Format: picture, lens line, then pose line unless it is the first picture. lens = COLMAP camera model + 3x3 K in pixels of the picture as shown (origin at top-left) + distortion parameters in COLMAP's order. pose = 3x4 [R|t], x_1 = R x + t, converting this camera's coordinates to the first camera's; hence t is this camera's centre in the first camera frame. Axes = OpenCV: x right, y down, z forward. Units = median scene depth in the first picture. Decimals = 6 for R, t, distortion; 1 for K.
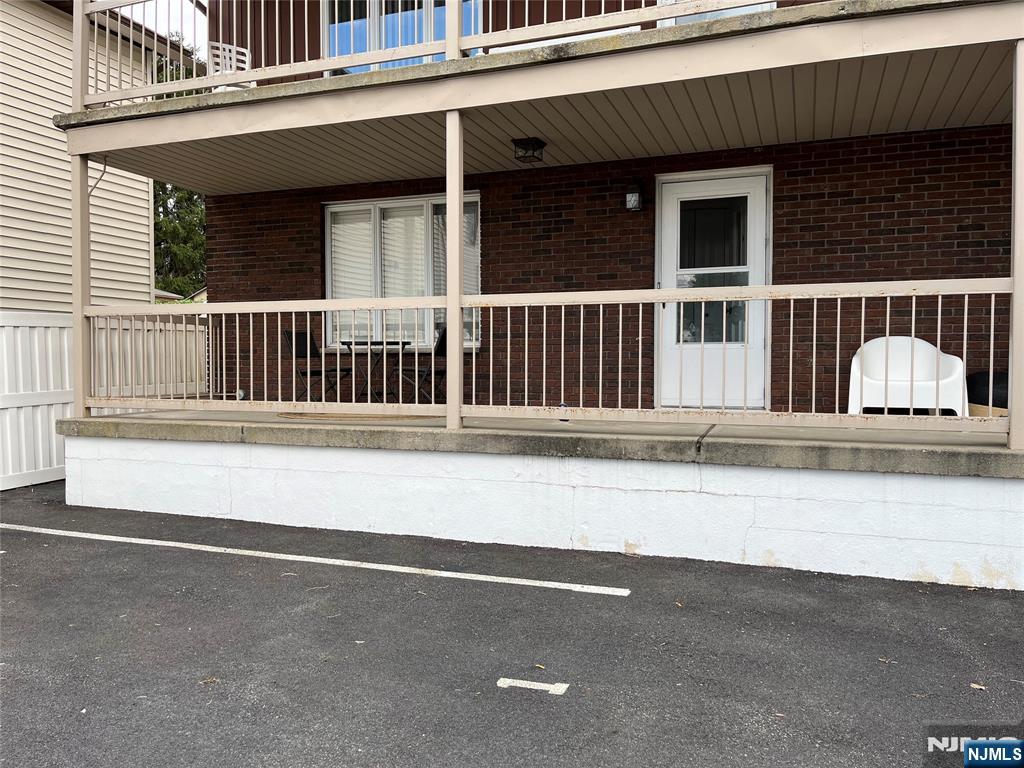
lens RADIAL K [[784.7, 0, 512.0], [0, 784.7, 384.0], [0, 0, 1]] dist [0.001655, 0.000526]
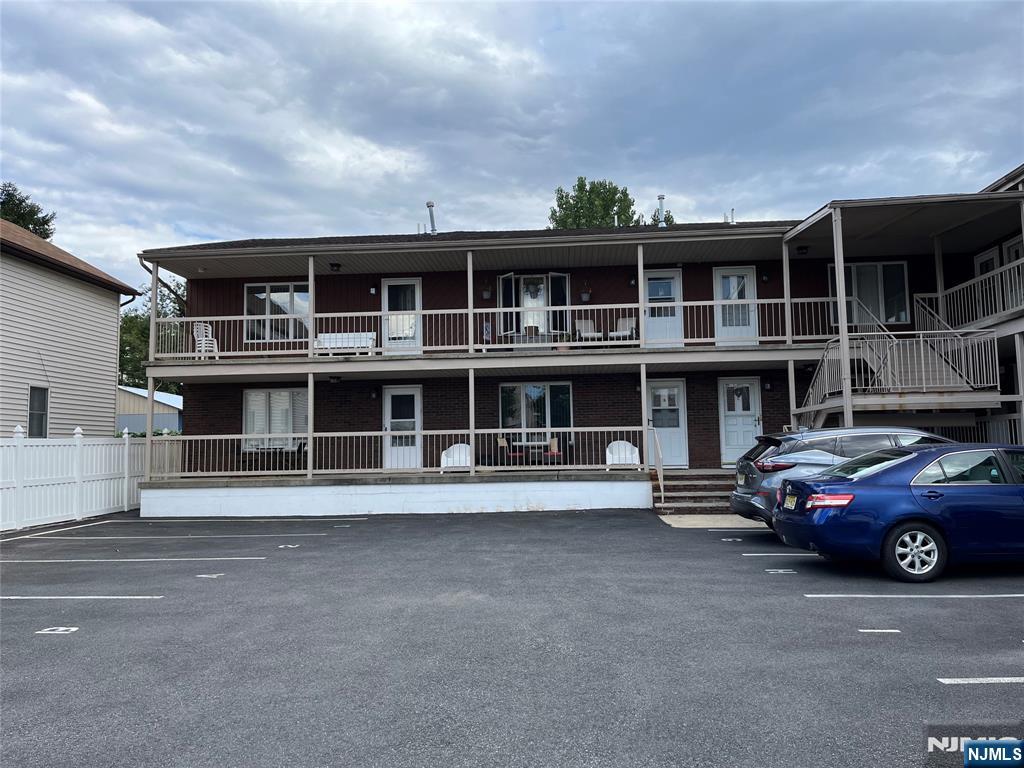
lens RADIAL K [[784.7, 0, 512.0], [0, 784.7, 384.0], [0, 0, 1]] dist [0.001655, 0.000526]
pose [[0.958999, 0.009884, 0.283236, -0.158179], [0.028833, 0.990804, -0.132201, 0.101929], [-0.281938, 0.134947, 0.949895, -1.757155]]
